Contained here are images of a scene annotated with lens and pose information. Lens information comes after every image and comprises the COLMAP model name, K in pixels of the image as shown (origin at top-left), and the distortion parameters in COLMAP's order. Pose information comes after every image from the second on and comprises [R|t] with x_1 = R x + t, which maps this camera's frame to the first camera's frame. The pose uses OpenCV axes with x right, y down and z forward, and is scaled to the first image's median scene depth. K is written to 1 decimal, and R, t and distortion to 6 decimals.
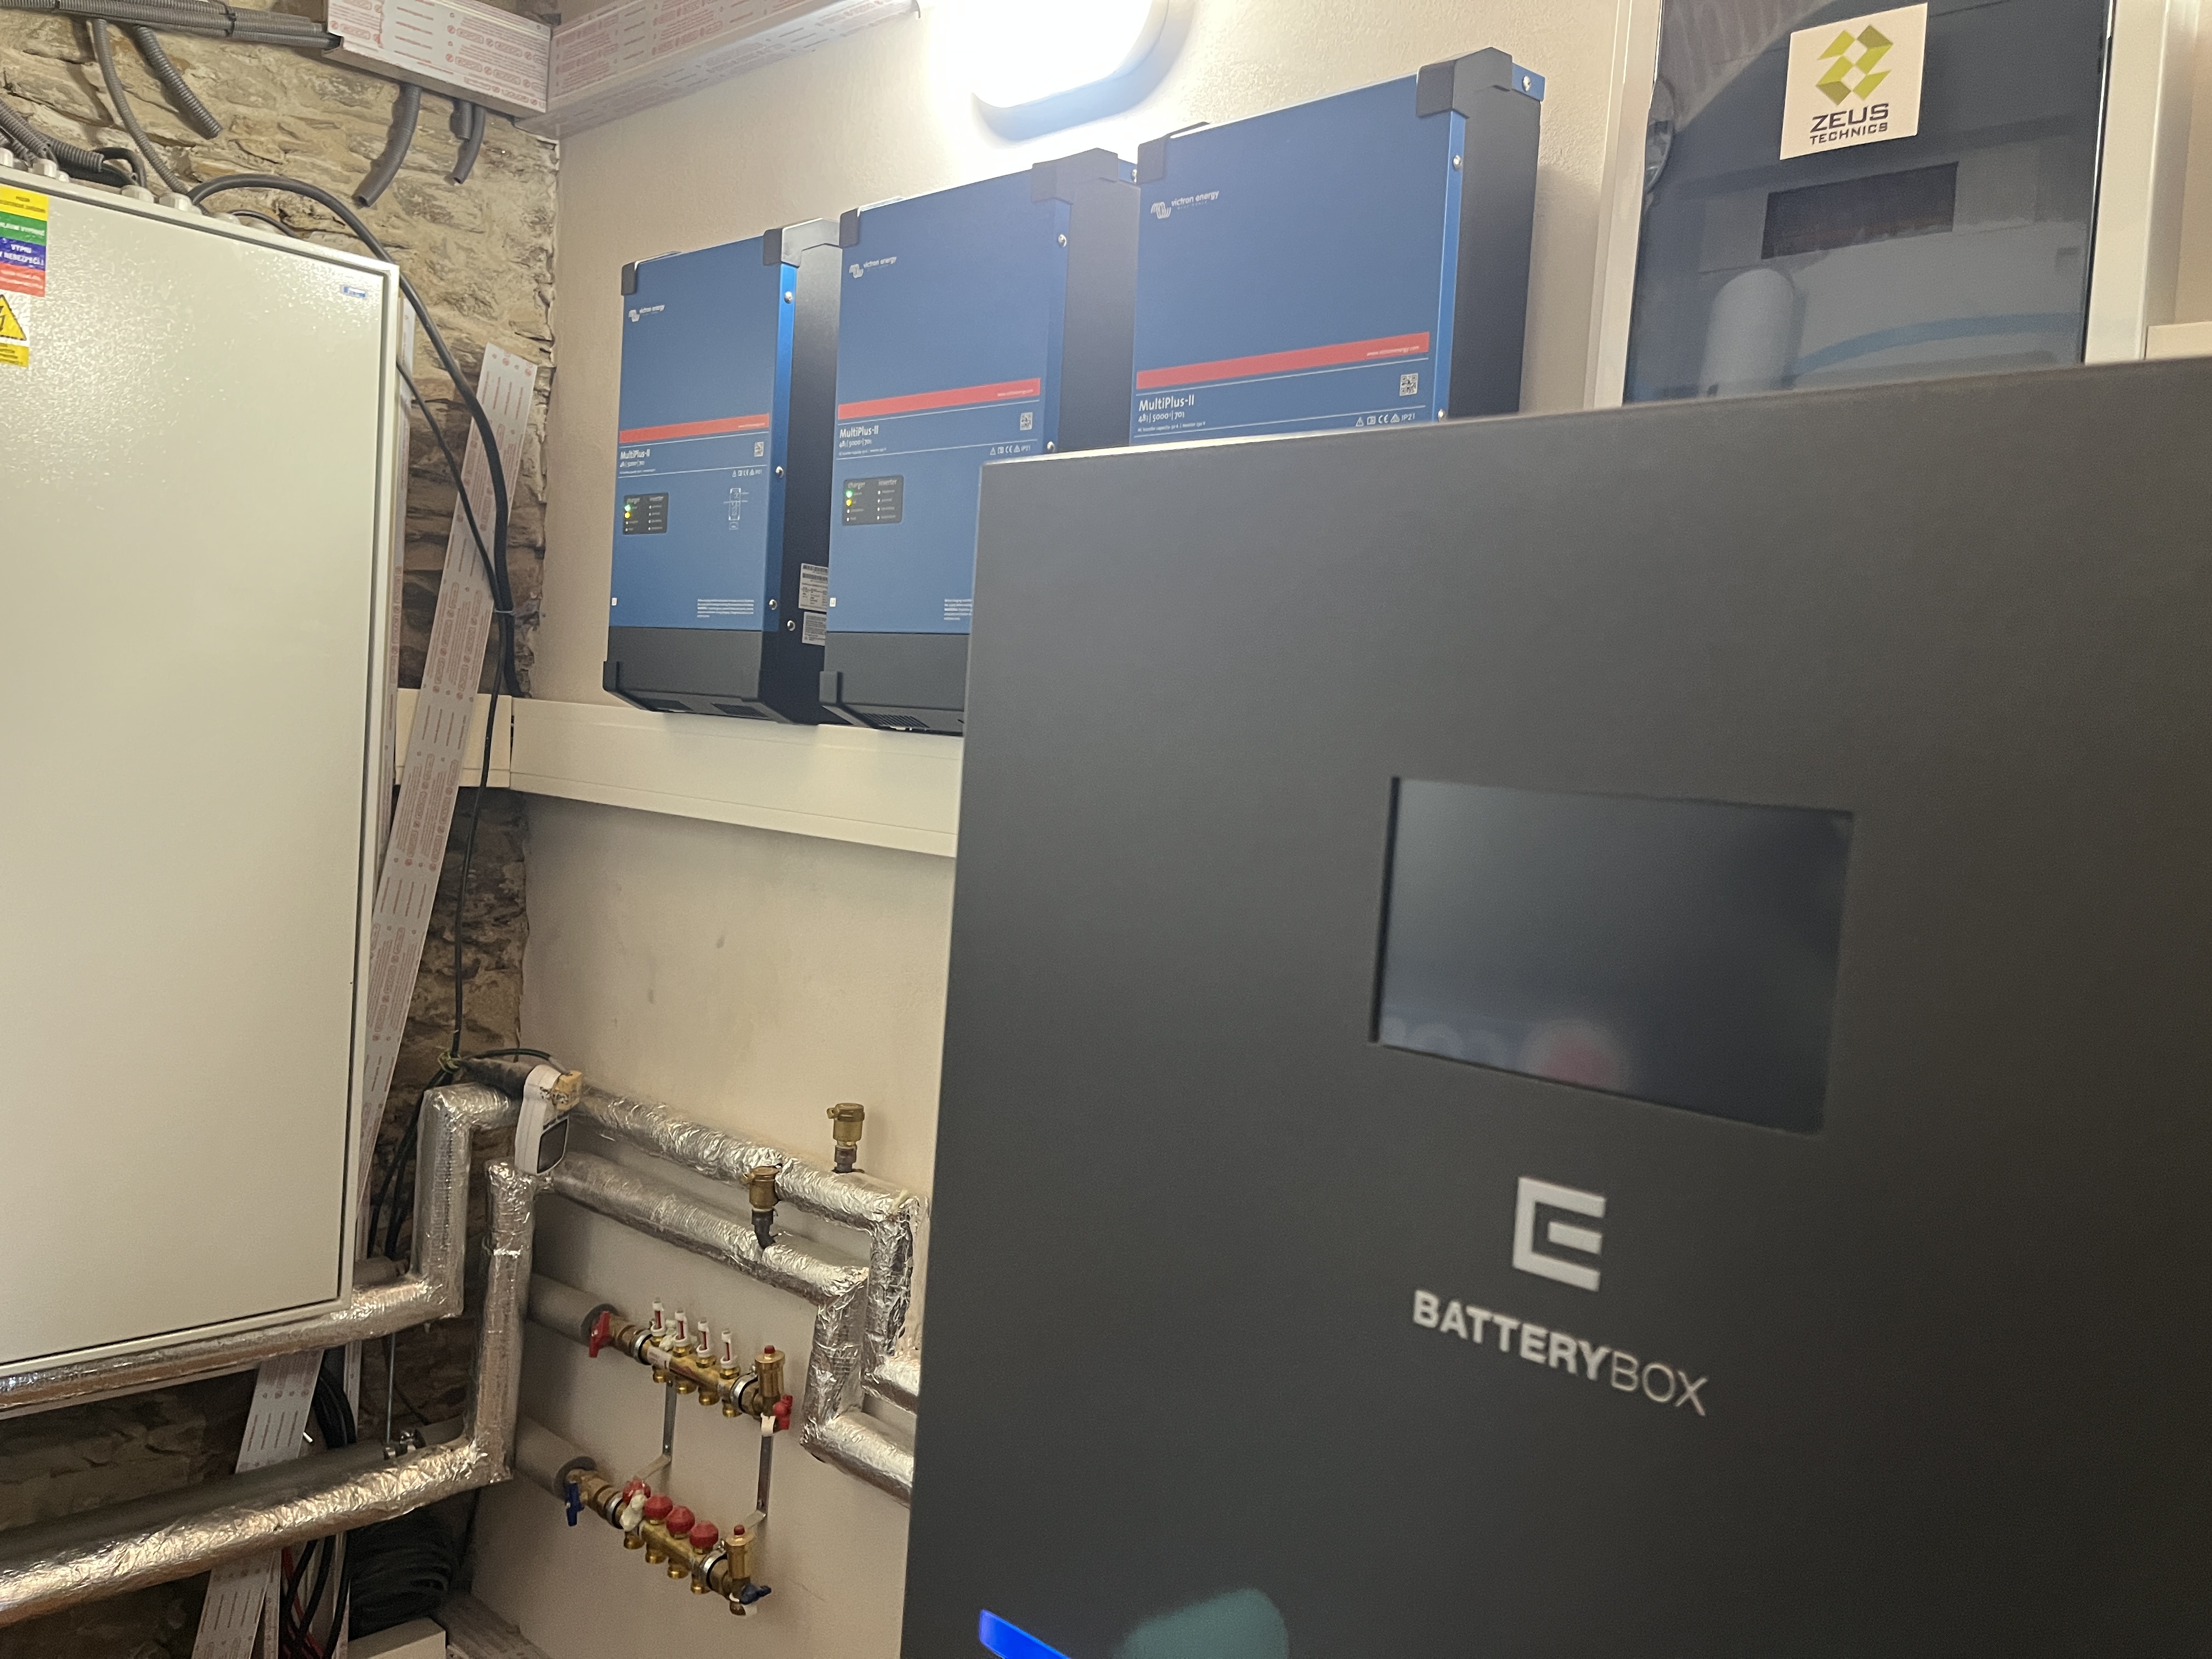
lens RADIAL K [[1760.4, 0, 1106.0], [0, 1760.4, 829.5], [0, 0, 1]] dist [0.094459, -0.135085]
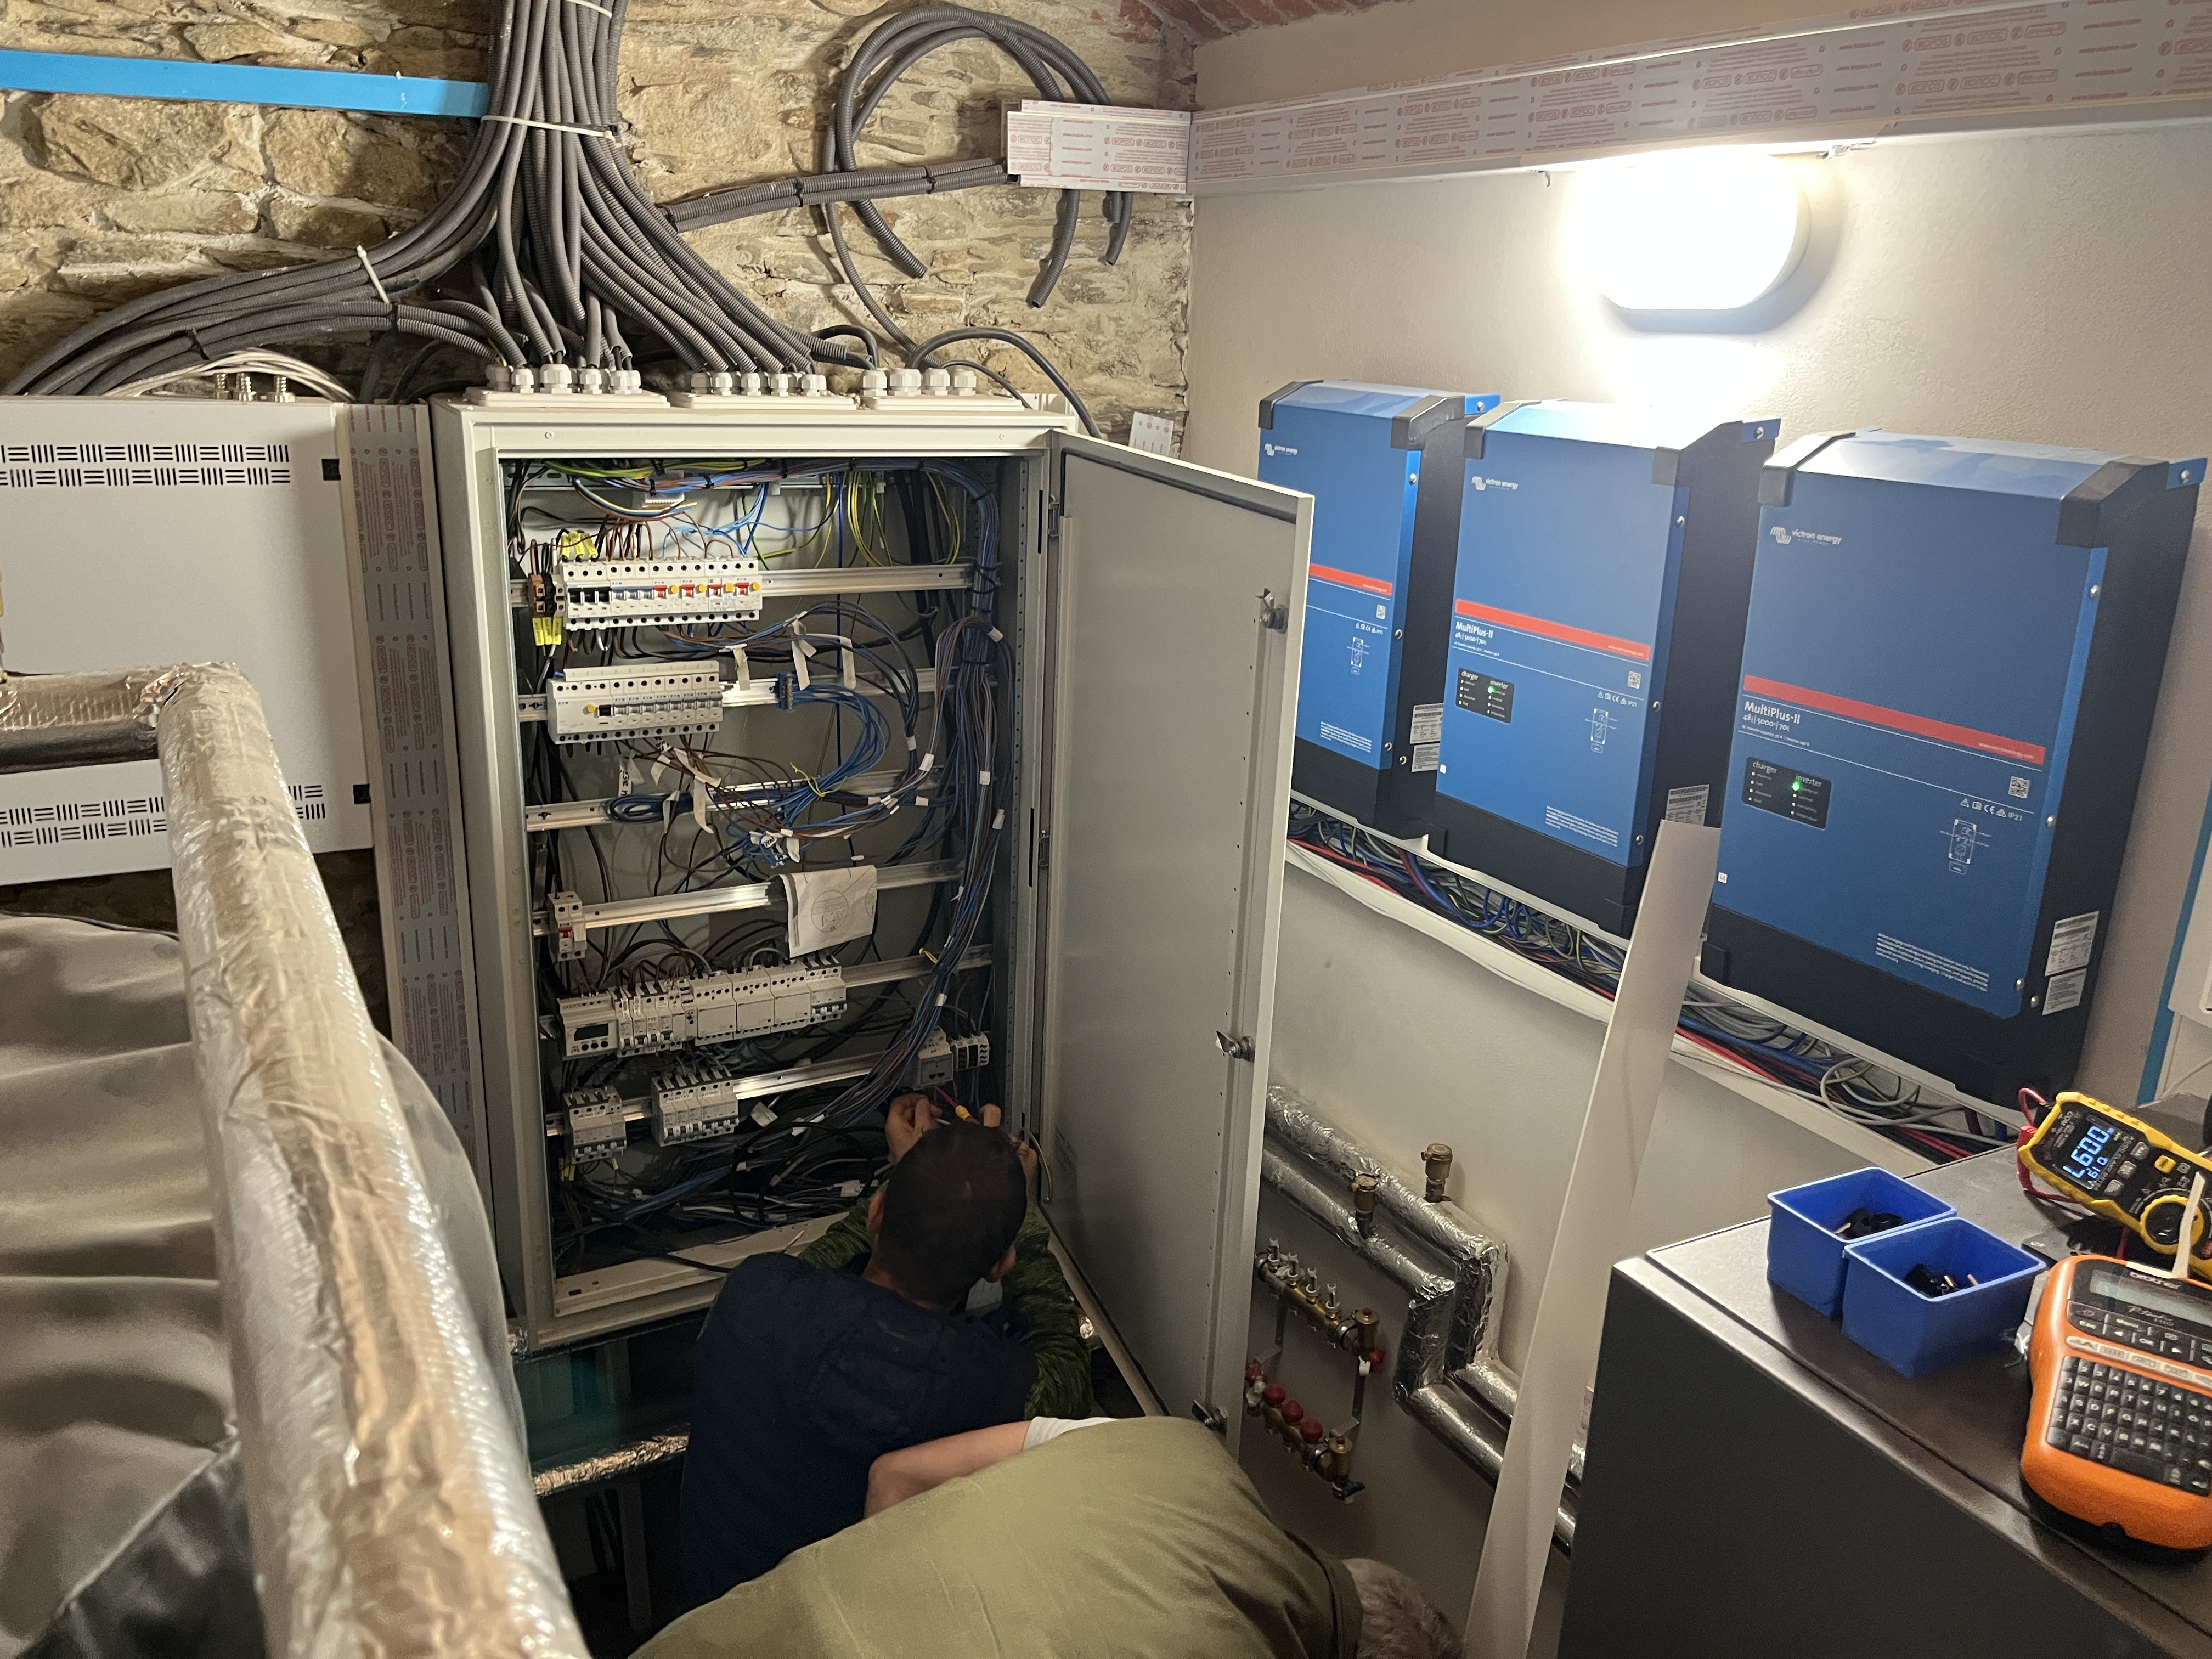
lens RADIAL K [[1701.5, 0, 1106.0], [0, 1701.5, 829.5], [0, 0, 1]] dist [0.031675, -0.000850]
pose [[0.952660, 0.059445, -0.298168, -0.026457], [0.008511, 0.975101, 0.221598, -0.280161], [0.303917, -0.213645, 0.928434, -0.080314]]
